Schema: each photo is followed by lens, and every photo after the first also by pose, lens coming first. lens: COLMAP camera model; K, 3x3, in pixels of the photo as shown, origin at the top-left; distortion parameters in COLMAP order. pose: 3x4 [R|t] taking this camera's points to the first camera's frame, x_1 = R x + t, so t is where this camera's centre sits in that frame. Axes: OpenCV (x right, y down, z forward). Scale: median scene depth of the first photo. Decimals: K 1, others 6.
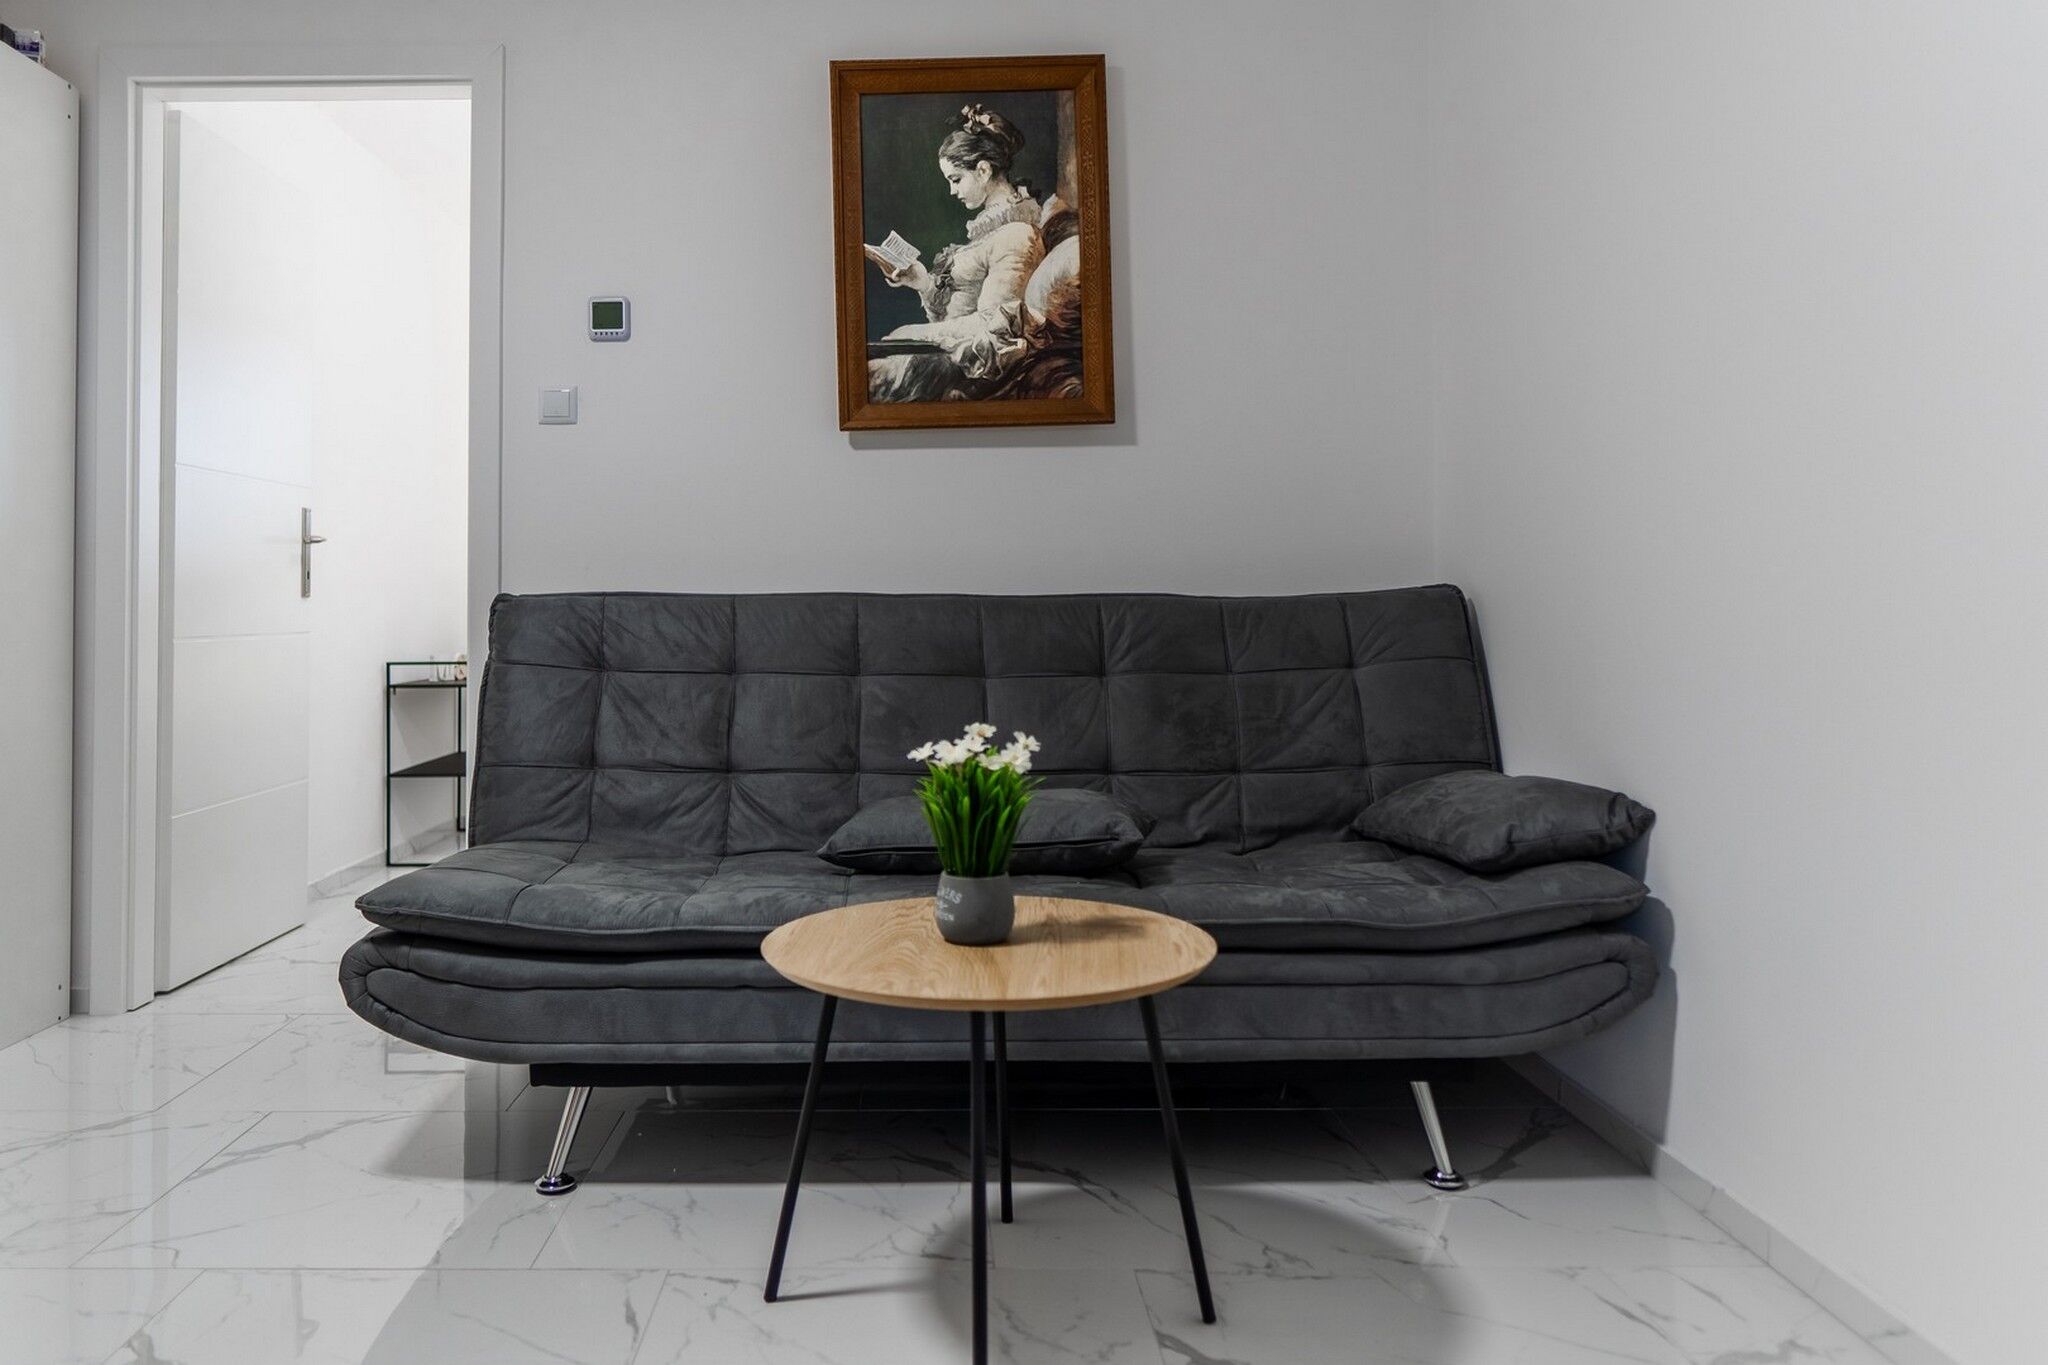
lens RADIAL K [[1448.9, 0, 1003.8], [0, 1448.9, 596.3], [0, 0, 1]] dist [-0.005526, 0.000370]
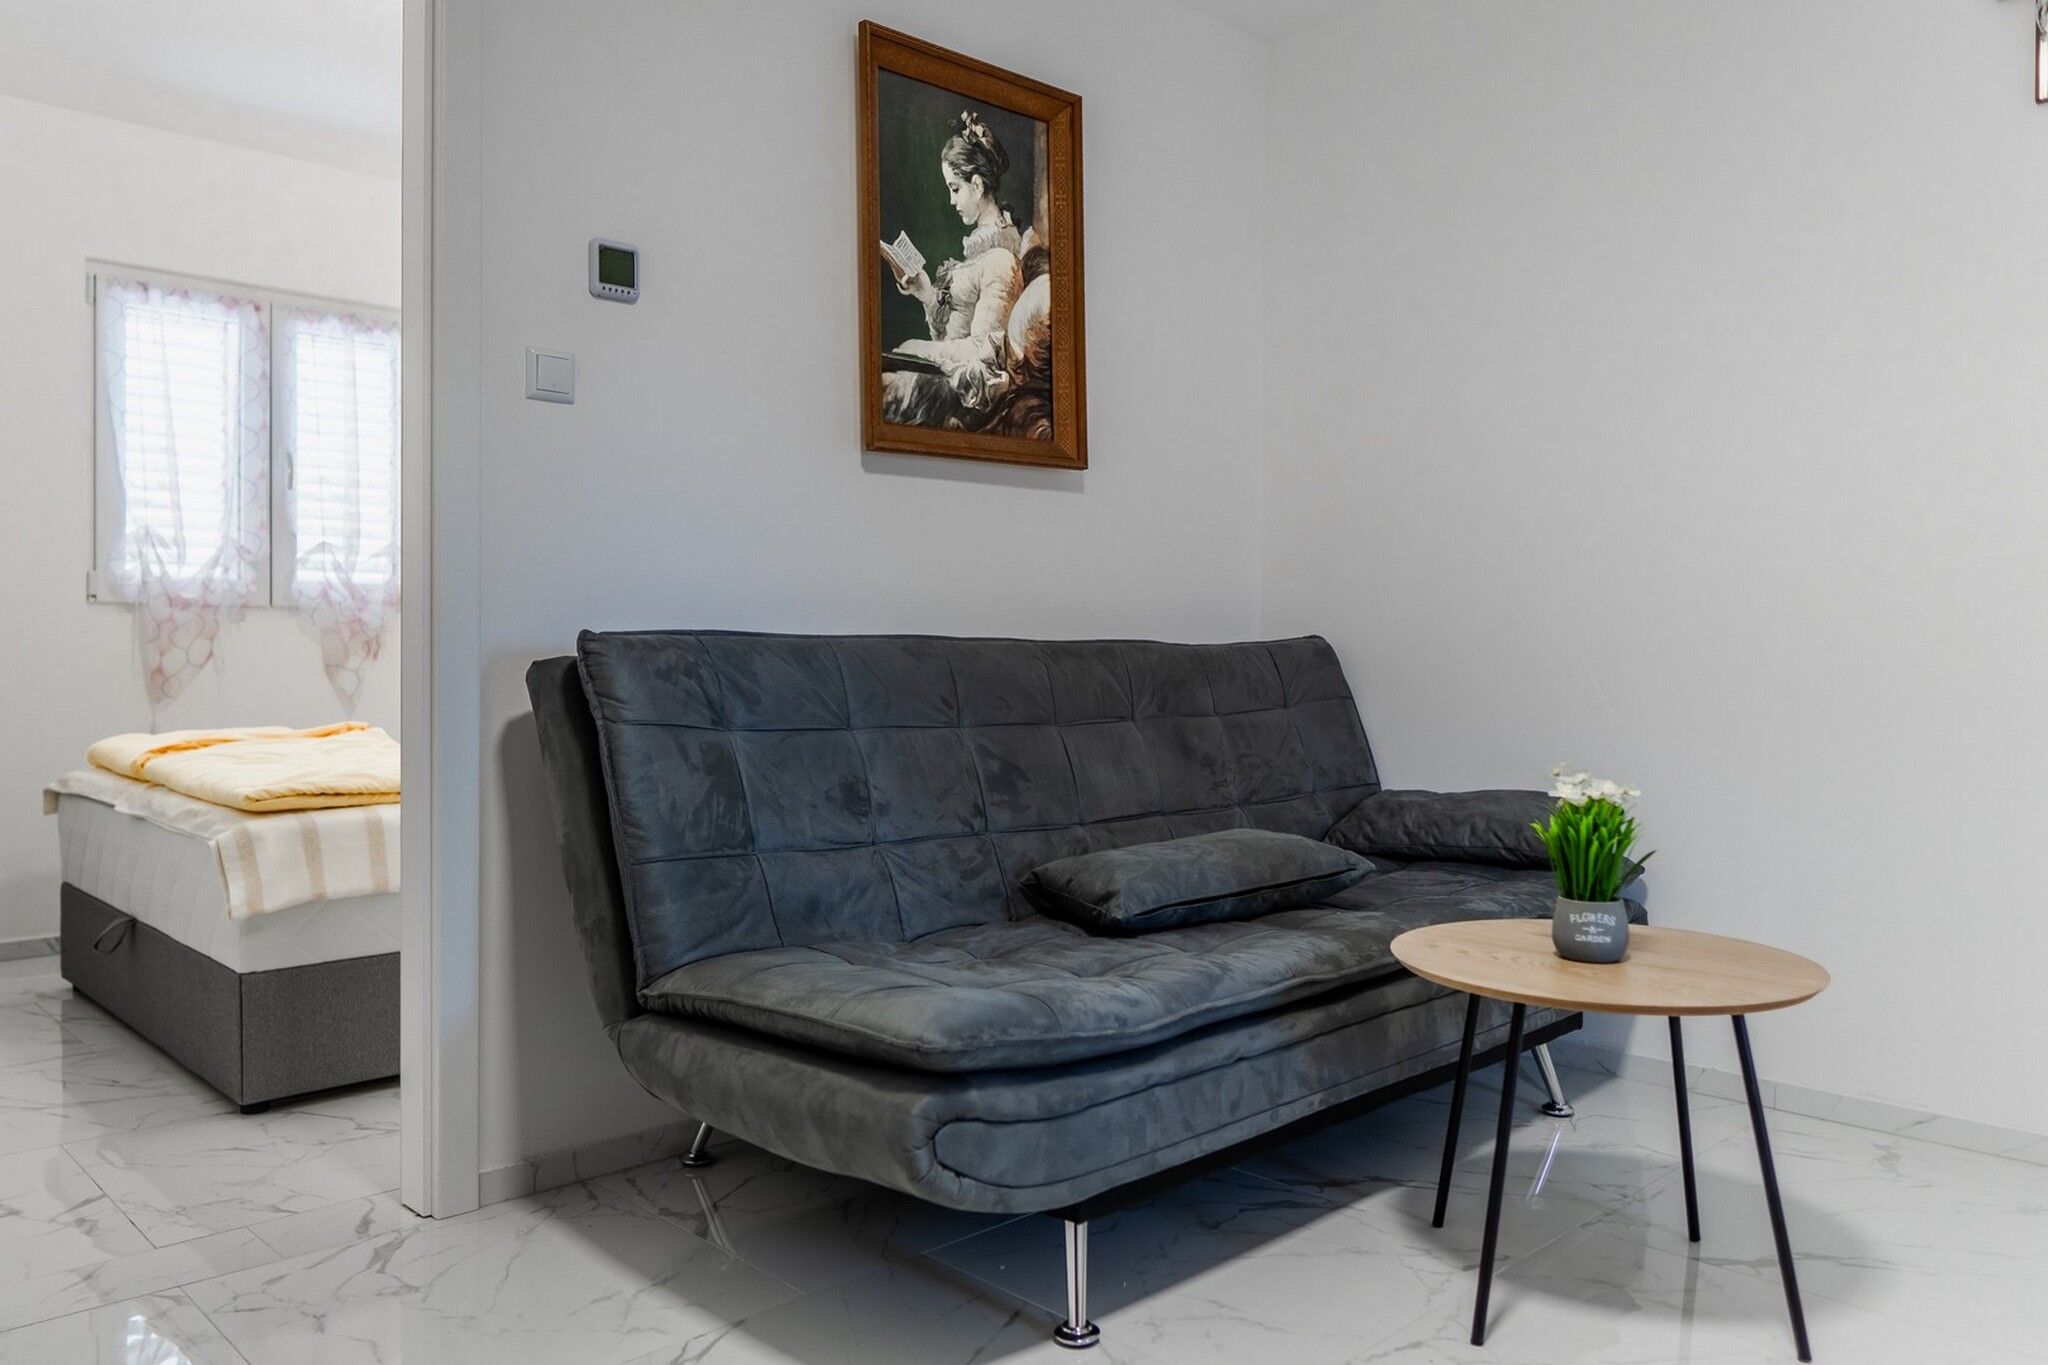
lens RADIAL K [[1448.9, 0, 973.4], [0, 1448.9, 685.8], [0, 0, 1]] dist [-0.005526, 0.000370]
pose [[0.734216, -0.009438, 0.678850, -0.654915], [-0.012652, 0.999540, 0.027580, 0.003378], [-0.678798, -0.028838, 0.733758, 0.305891]]
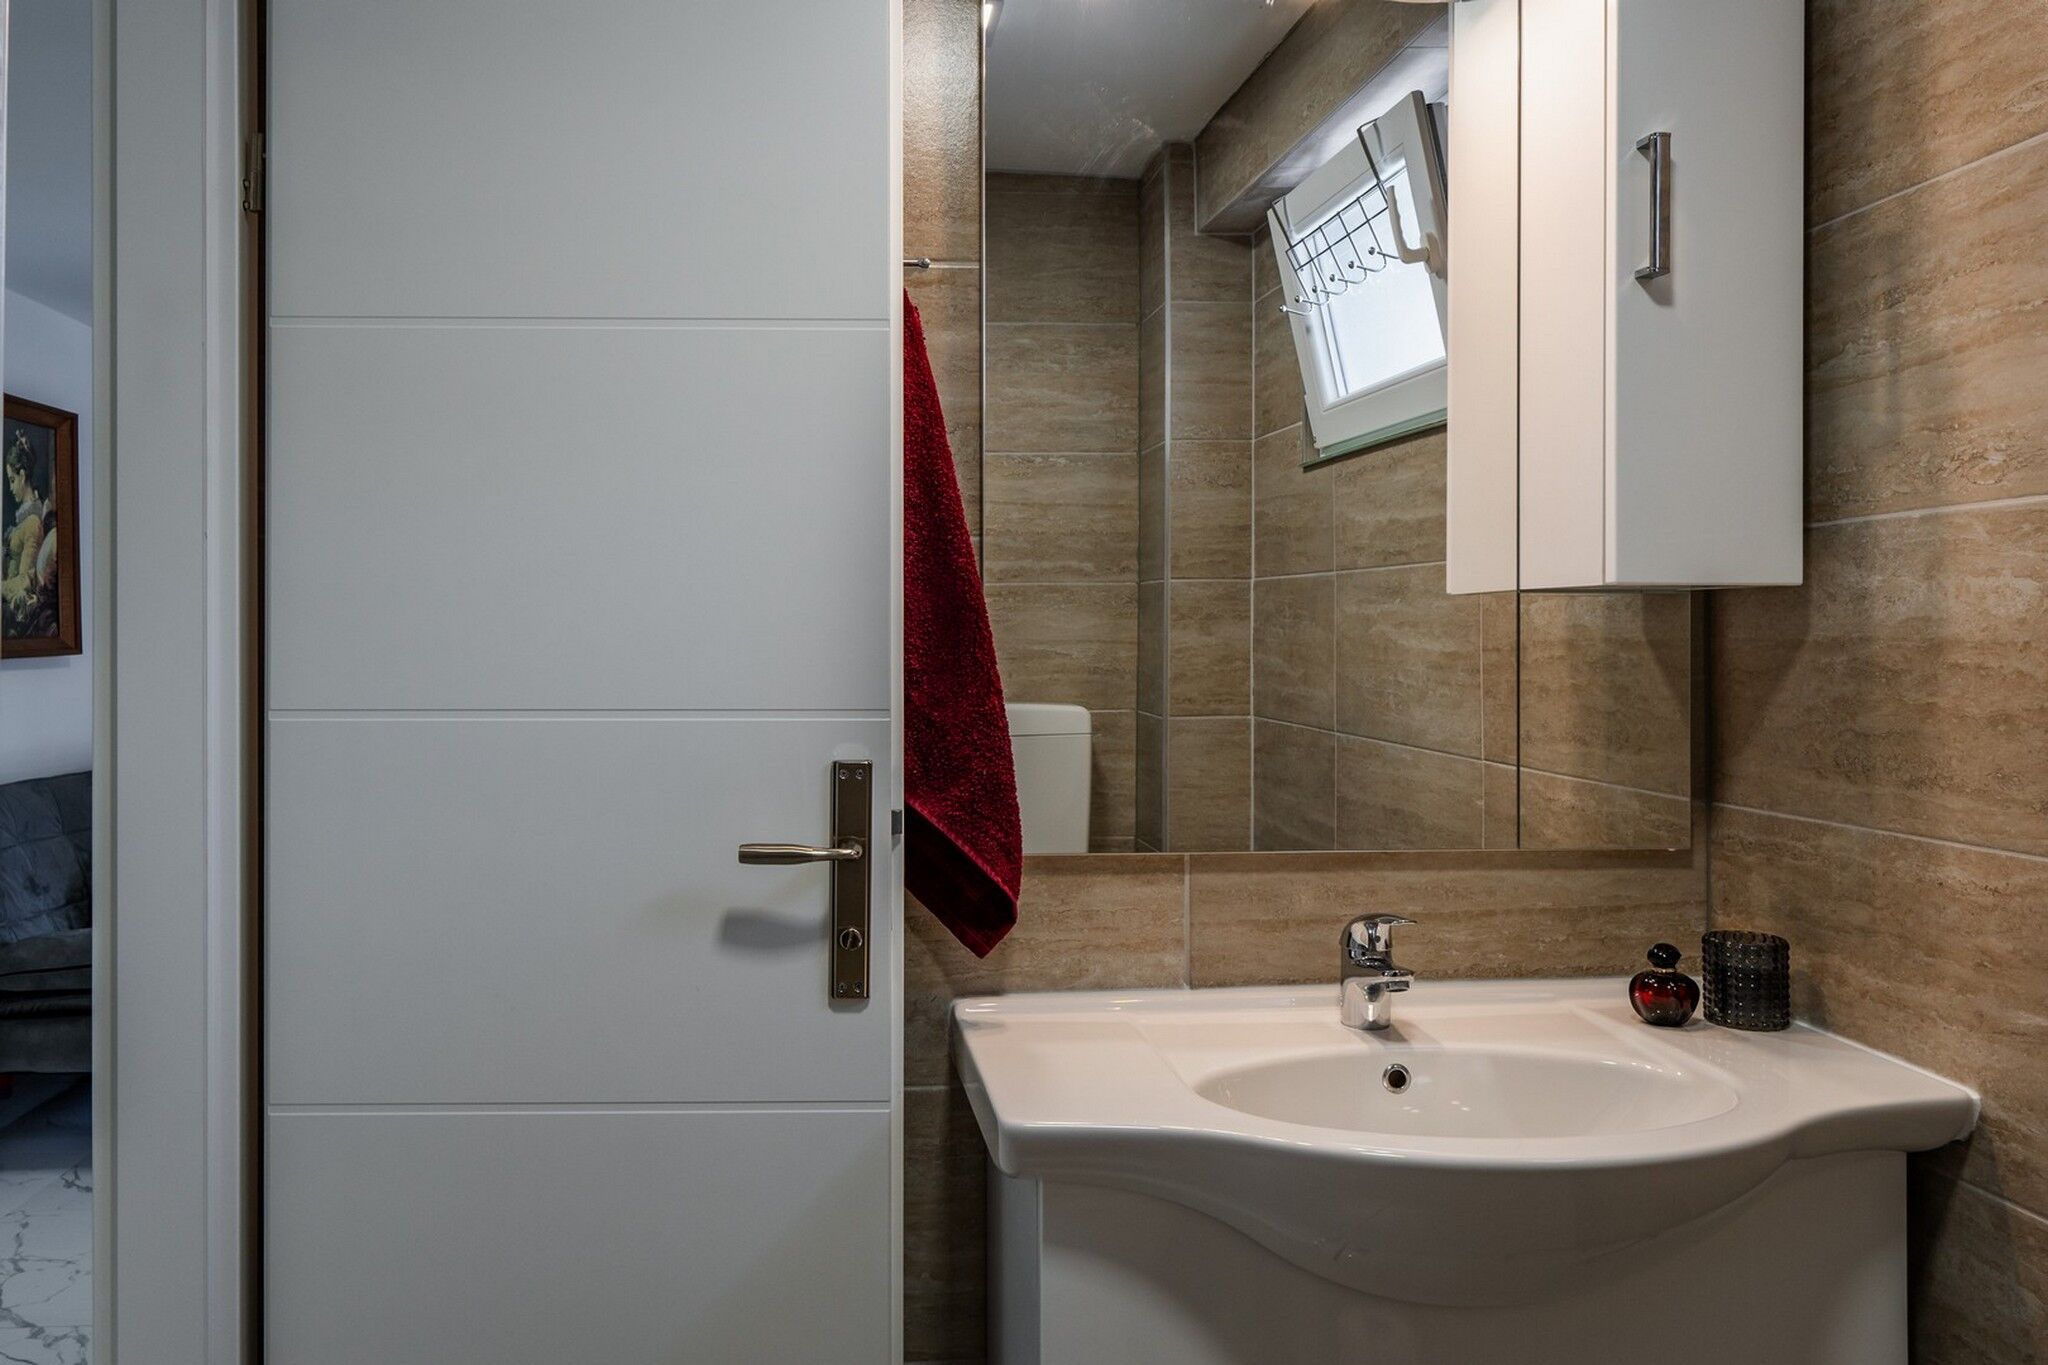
lens RADIAL K [[1448.9, 0, 923.2], [0, 1448.9, 671.1], [0, 0, 1]] dist [-0.005526, 0.000370]
pose [[-0.109176, -0.012950, 0.993938, -1.534833], [-0.018592, 0.999767, 0.010983, -0.133728], [-0.993849, -0.017280, -0.109391, 0.268770]]
